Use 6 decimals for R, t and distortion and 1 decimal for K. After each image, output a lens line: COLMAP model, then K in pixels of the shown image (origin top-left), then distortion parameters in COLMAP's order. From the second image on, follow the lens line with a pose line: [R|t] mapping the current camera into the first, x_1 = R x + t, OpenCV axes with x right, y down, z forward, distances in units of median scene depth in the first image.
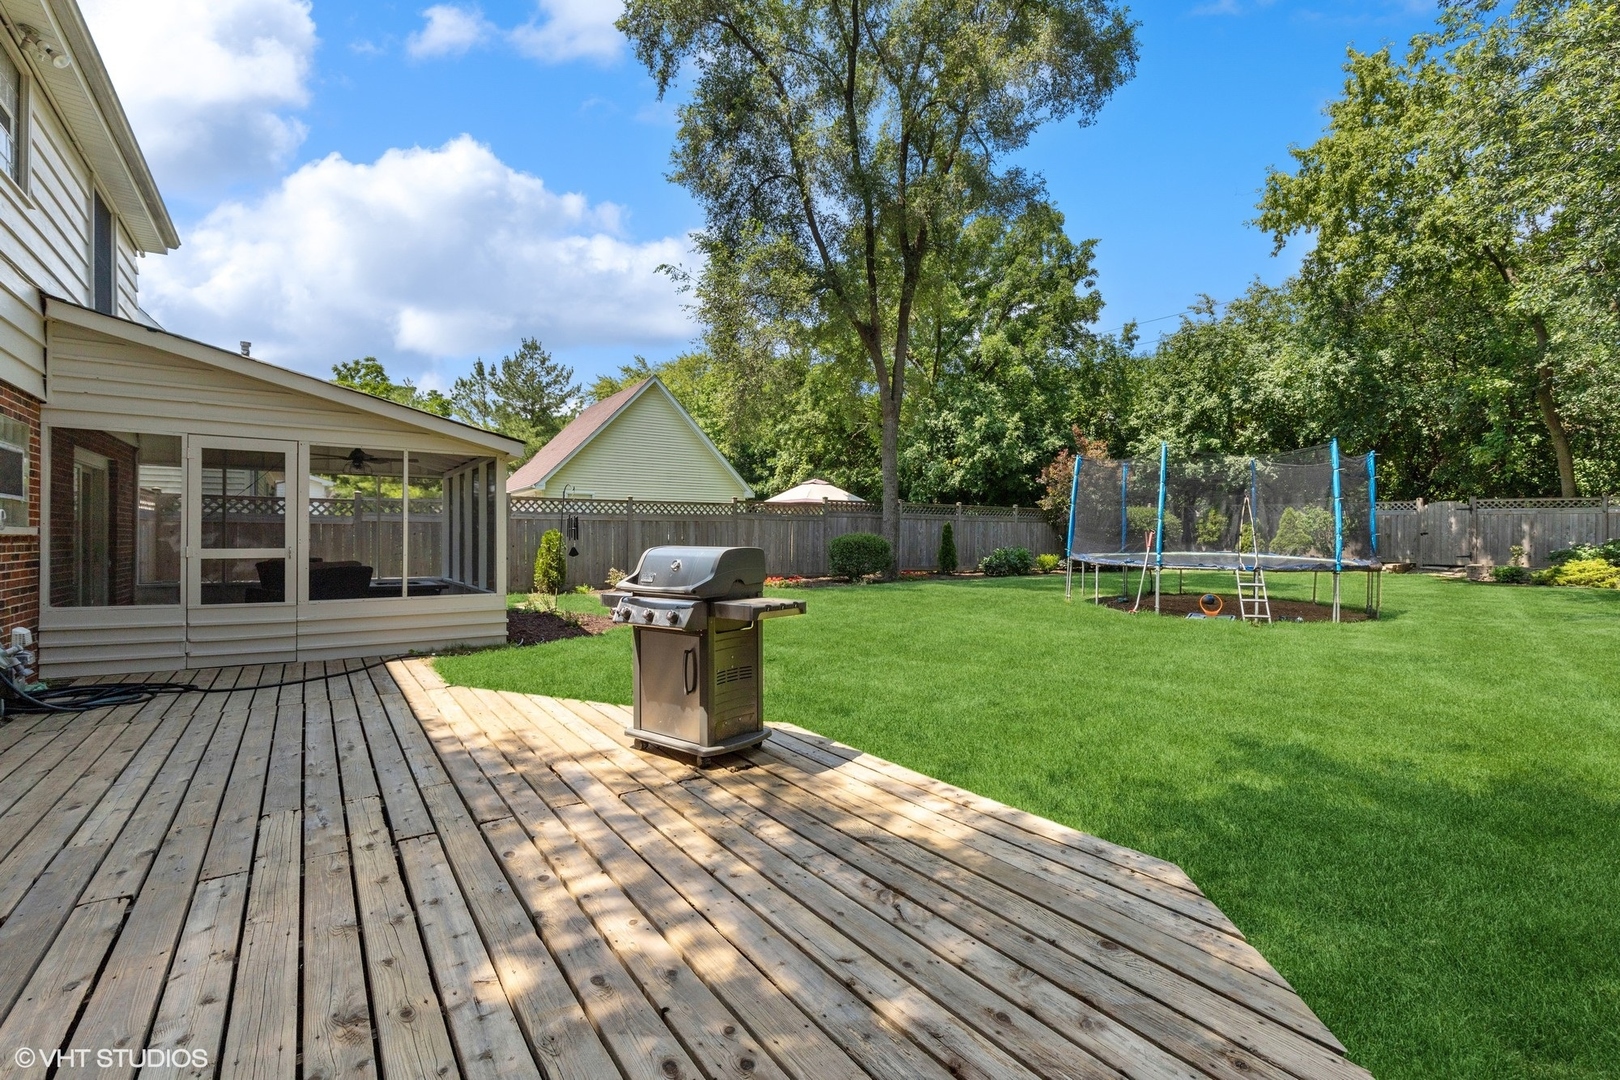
lens RADIAL K [[727.3, 0, 816.5], [0, 727.3, 539.0], [0, 0, 1]] dist [0.006180, -0.001220]
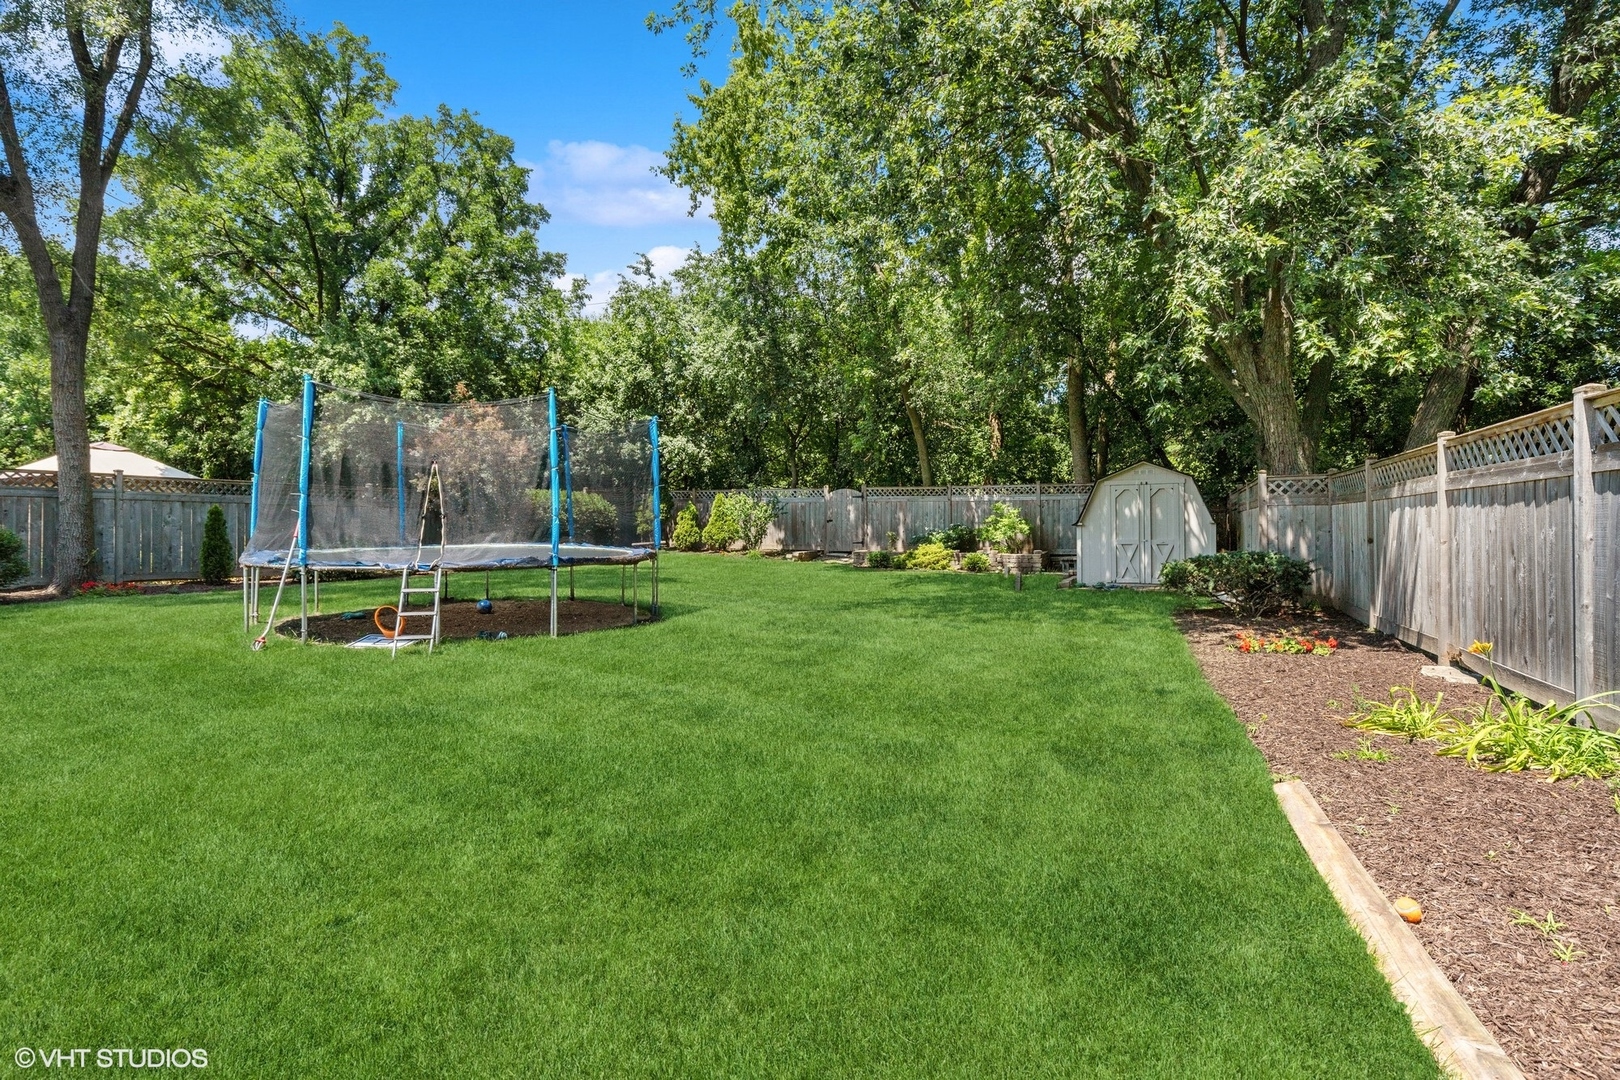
lens RADIAL K [[816.7, 0, 803.9], [0, 816.7, 534.3], [0, 0, 1]] dist [-0.006222, 0.000386]
pose [[0.842136, -0.012751, 0.539115, 0.198960], [0.011565, 0.999918, 0.005585, 0.004331], [-0.539141, 0.001532, 0.842214, 0.071983]]
